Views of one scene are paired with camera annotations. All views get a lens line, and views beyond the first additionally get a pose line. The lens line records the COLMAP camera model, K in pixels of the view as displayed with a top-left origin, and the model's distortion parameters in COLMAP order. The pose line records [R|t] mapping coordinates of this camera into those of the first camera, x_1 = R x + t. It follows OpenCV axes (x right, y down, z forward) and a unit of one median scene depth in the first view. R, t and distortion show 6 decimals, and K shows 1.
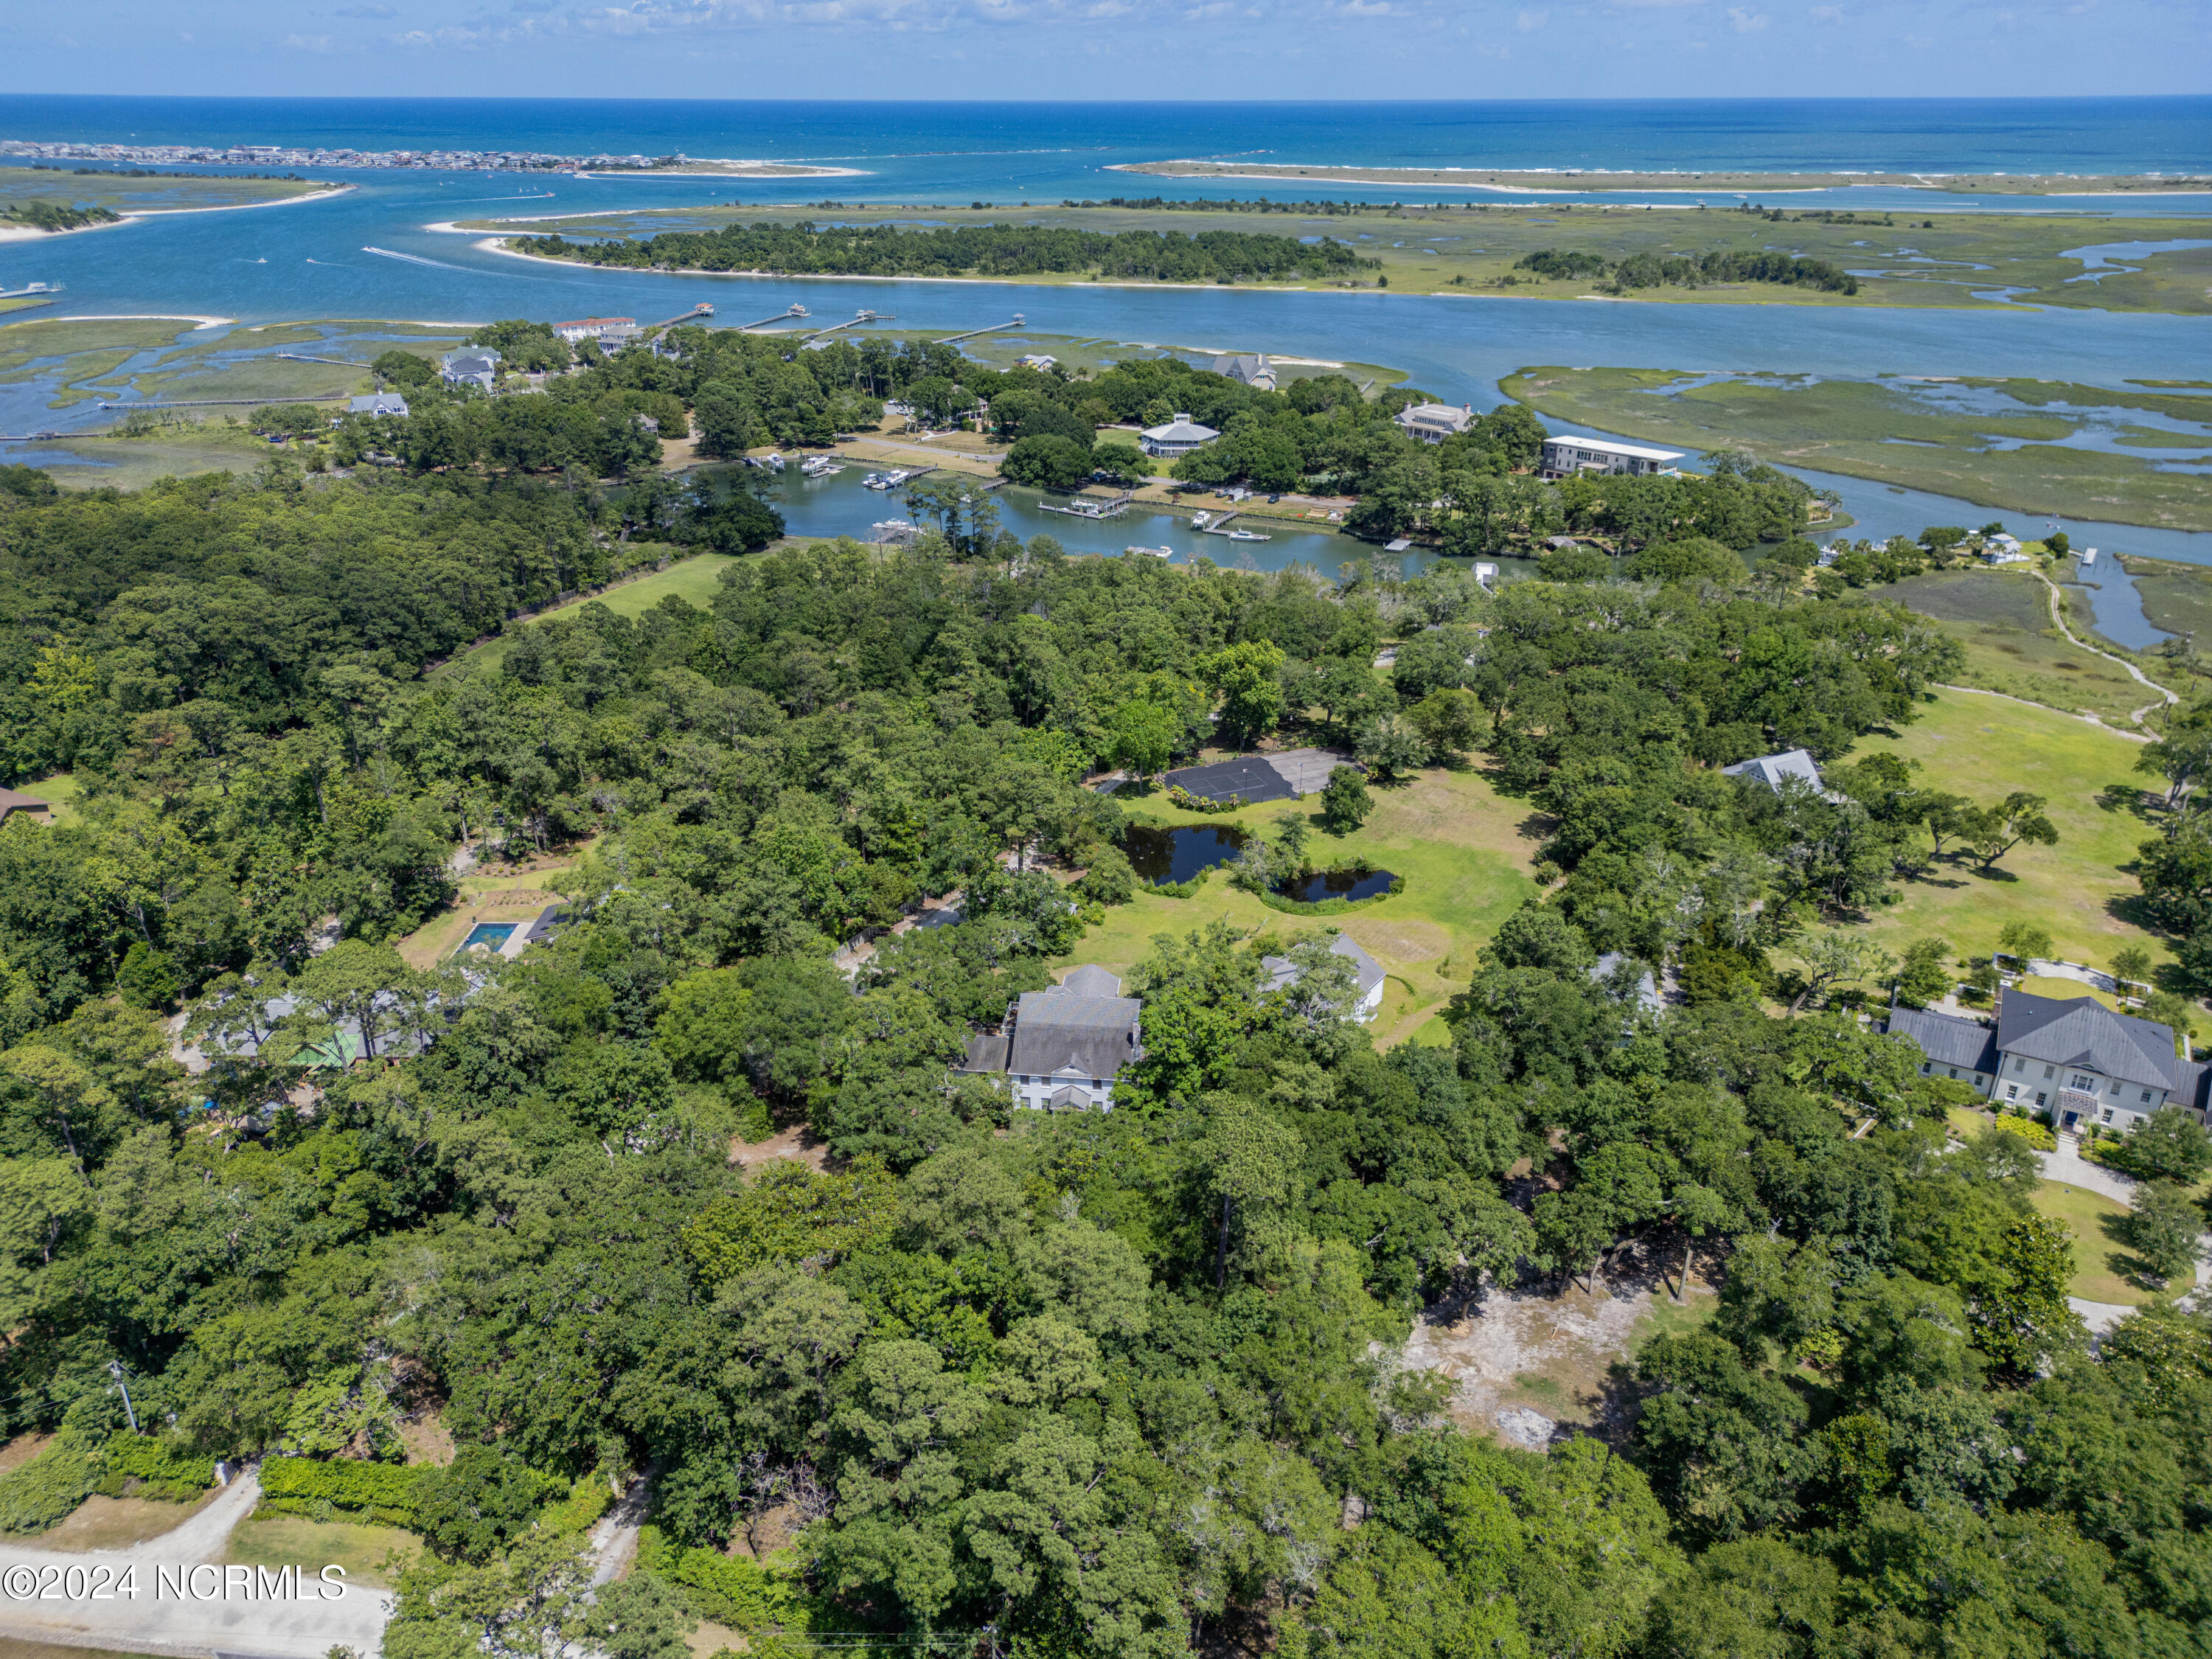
lens RADIAL K [[1573.7, 0, 1106.0], [0, 1573.7, 829.5], [0, 0, 1]] dist [0.065851, -0.053550]
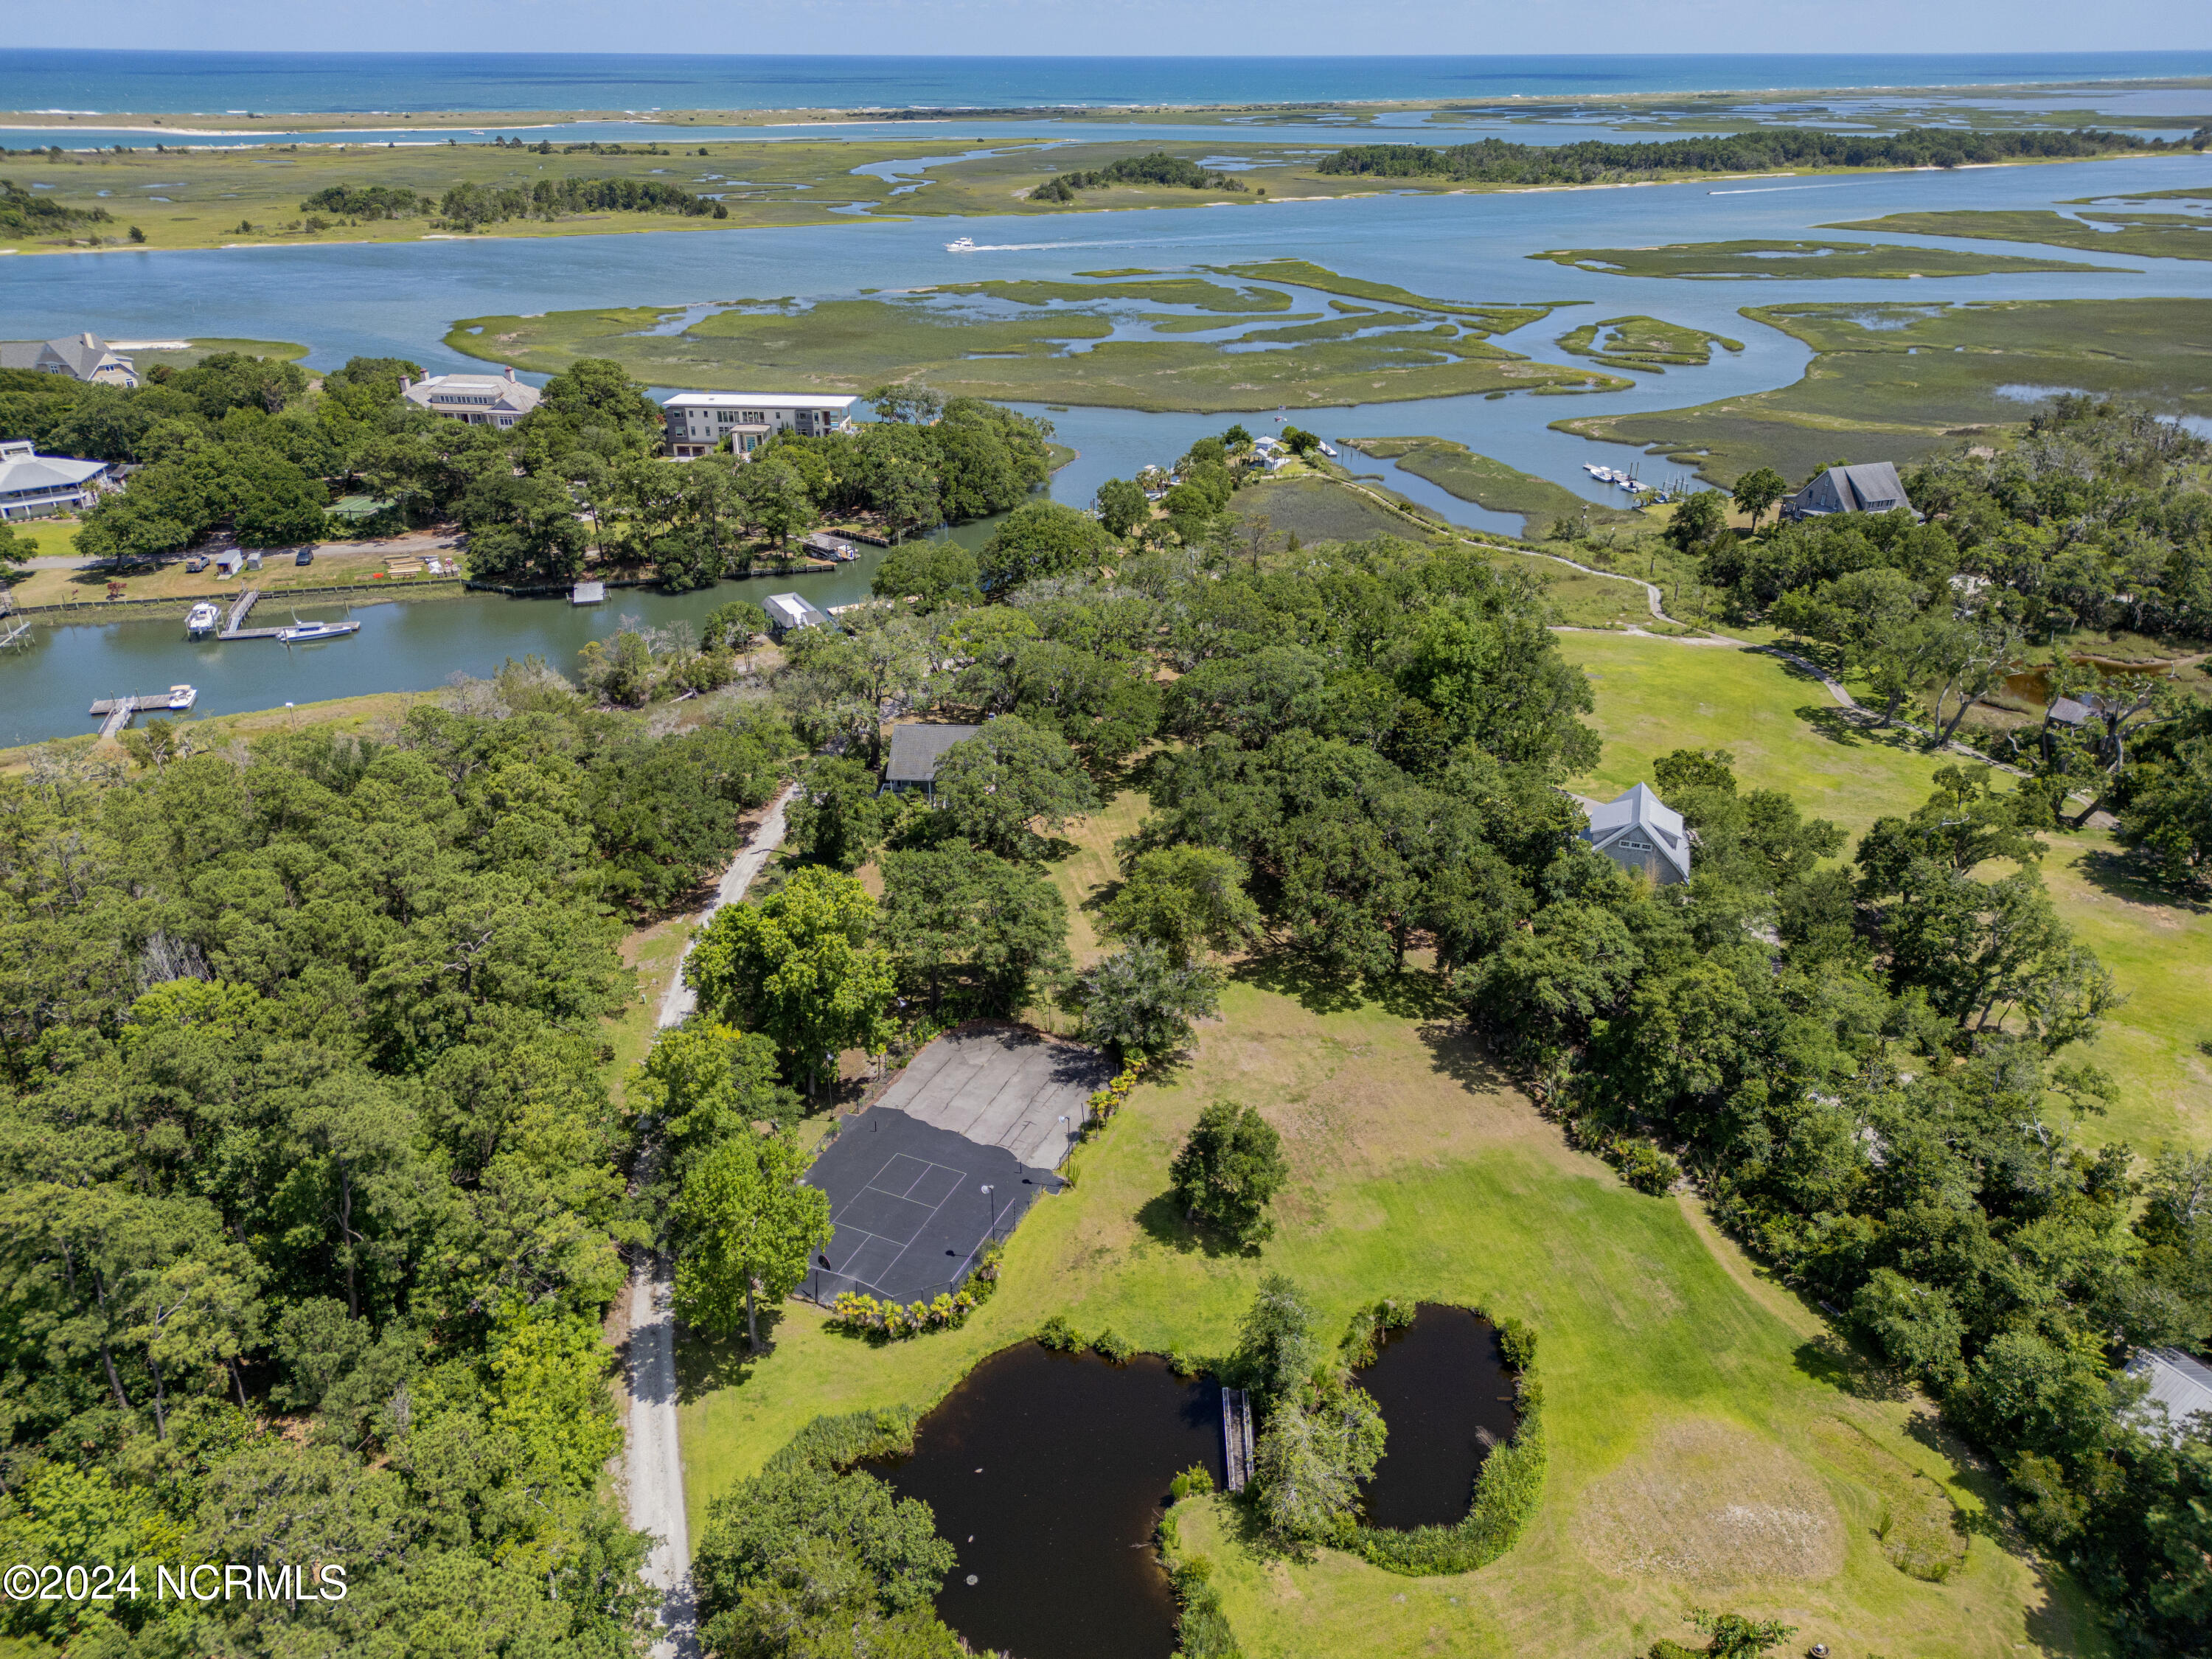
lens RADIAL K [[1559.9, 0, 1108.5], [0, 1559.9, 827.6], [0, 0, 1]] dist [0.063589, -0.050242]
pose [[0.727790, -0.304745, 0.614372, -0.060276], [0.290435, 0.948505, 0.126432, -0.087925], [-0.621264, 0.086420, 0.778821, 0.315453]]
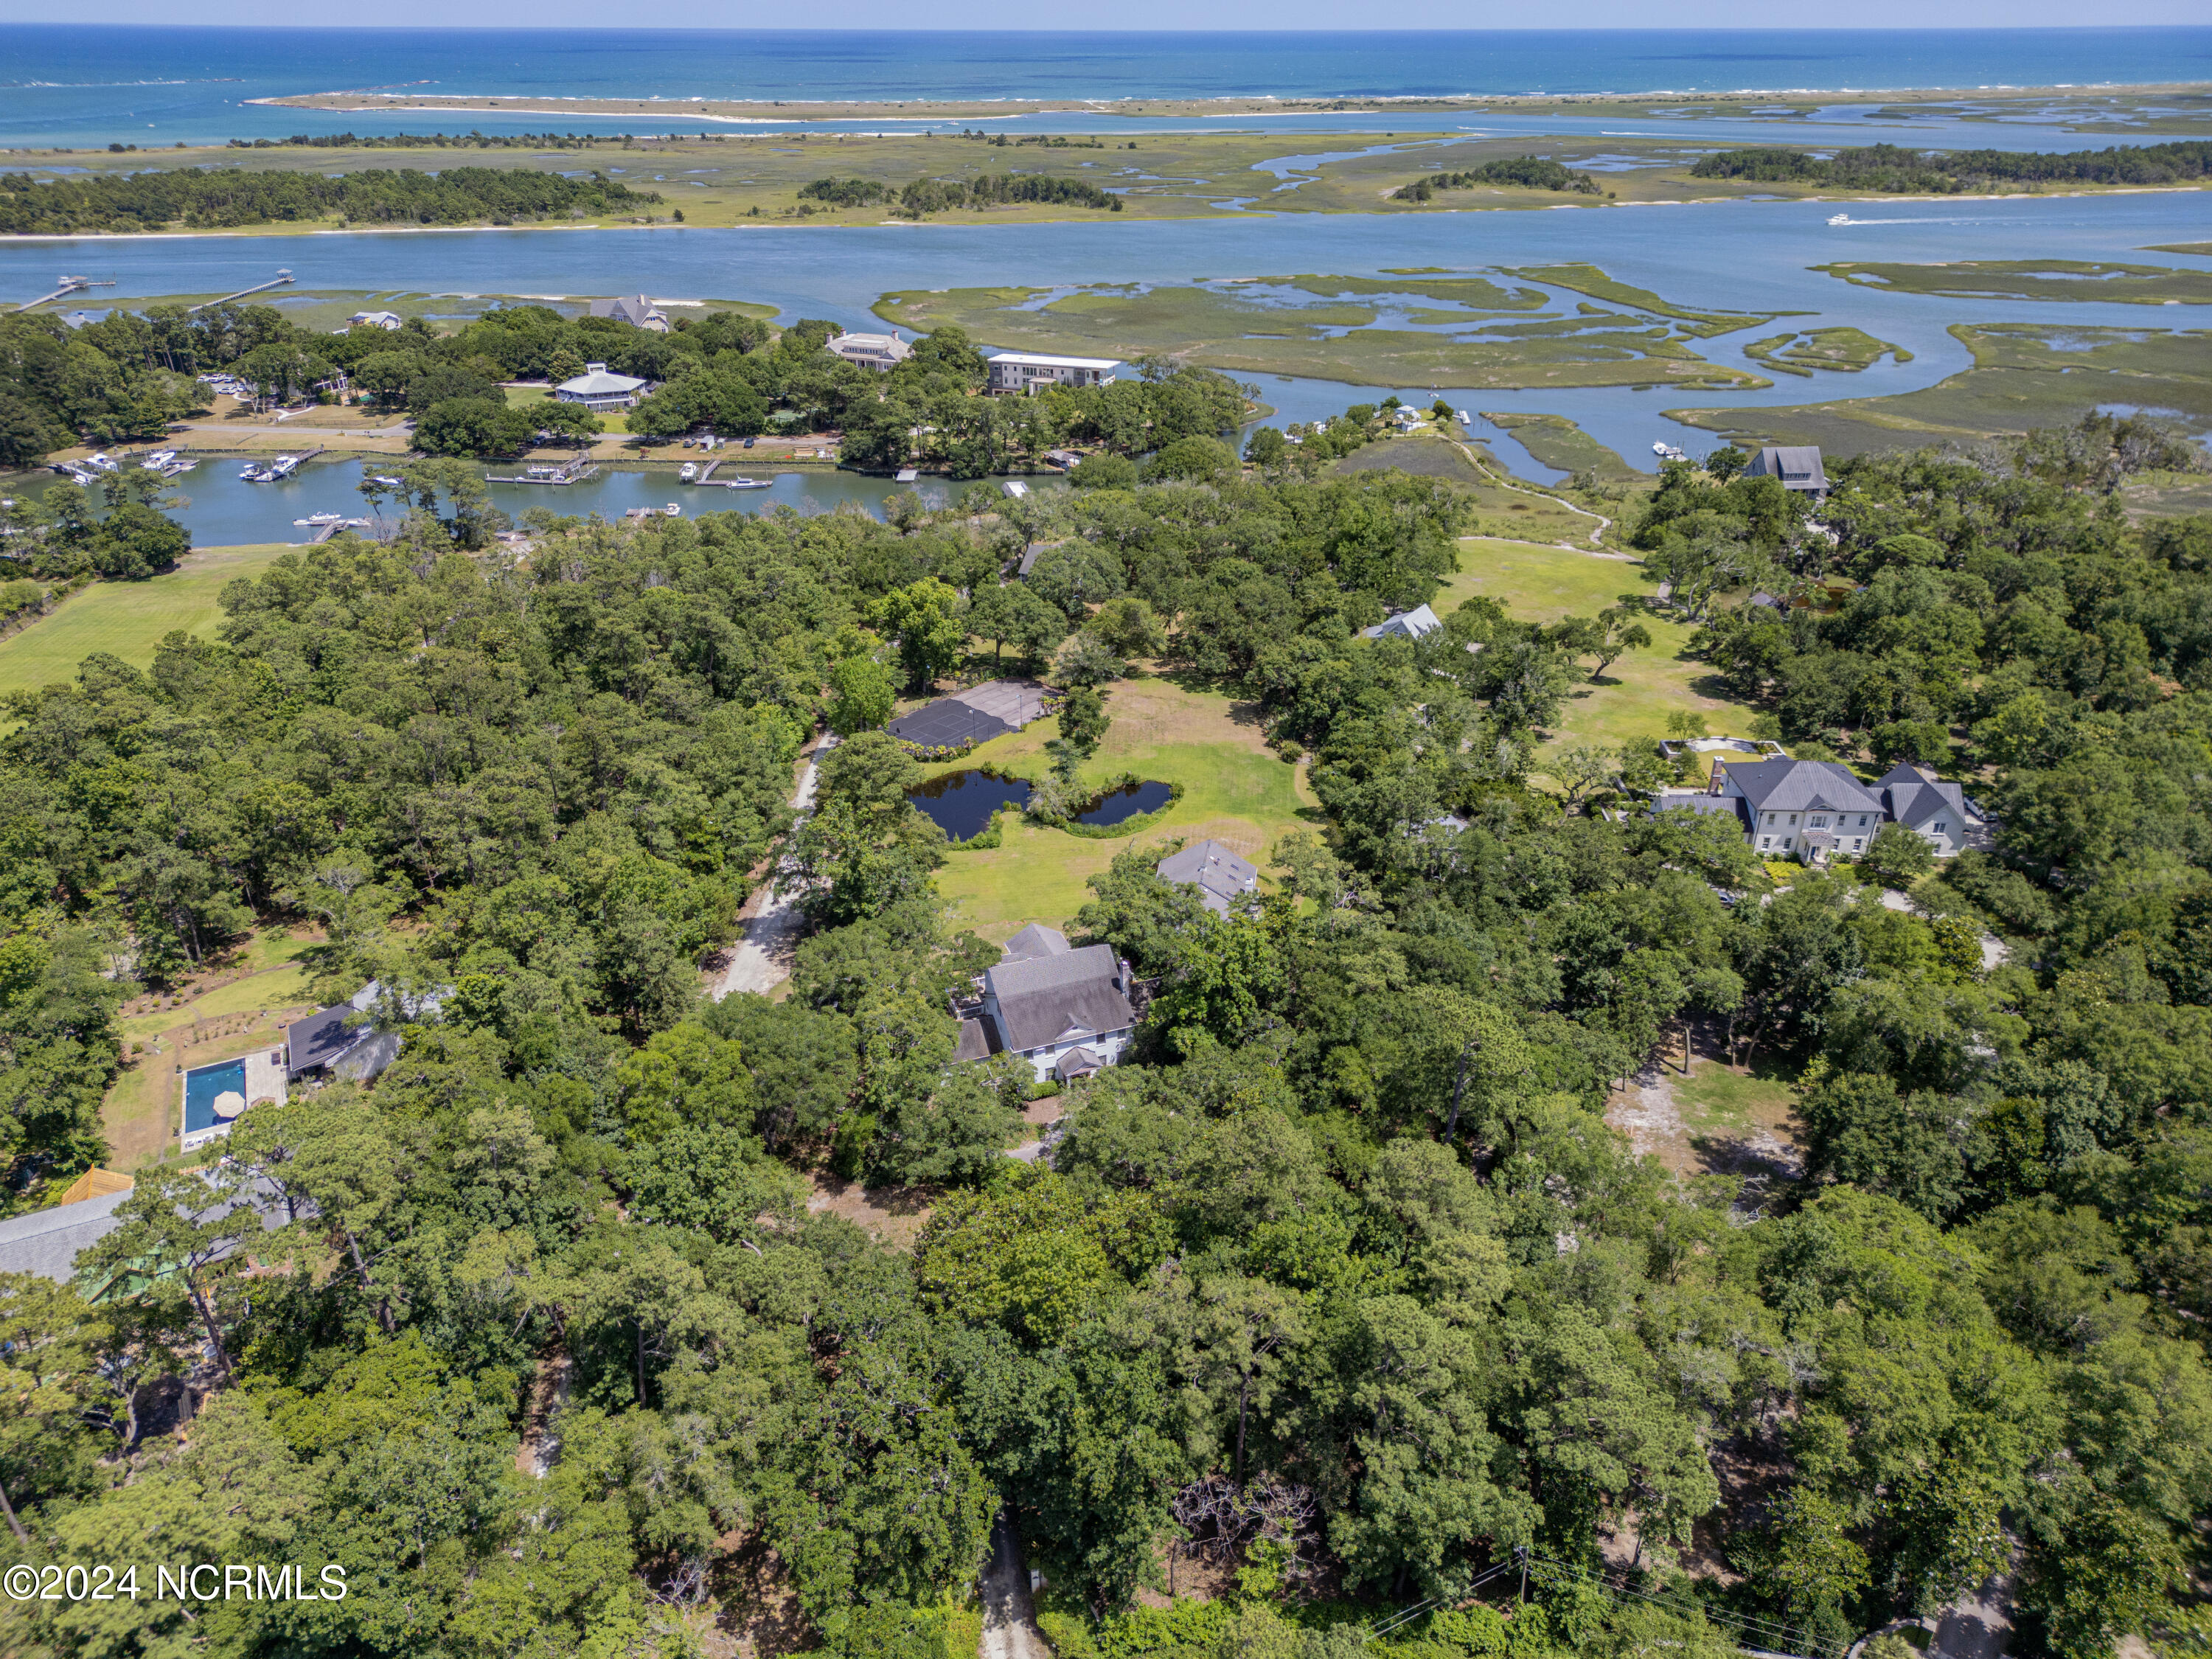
lens RADIAL K [[1573.7, 0, 1106.0], [0, 1573.7, 829.5], [0, 0, 1]] dist [0.065851, -0.053550]
pose [[0.887411, -0.209904, 0.410416, -0.124690], [0.195499, 0.977653, 0.077300, -0.012267], [-0.417470, 0.011639, 0.908616, 0.041942]]
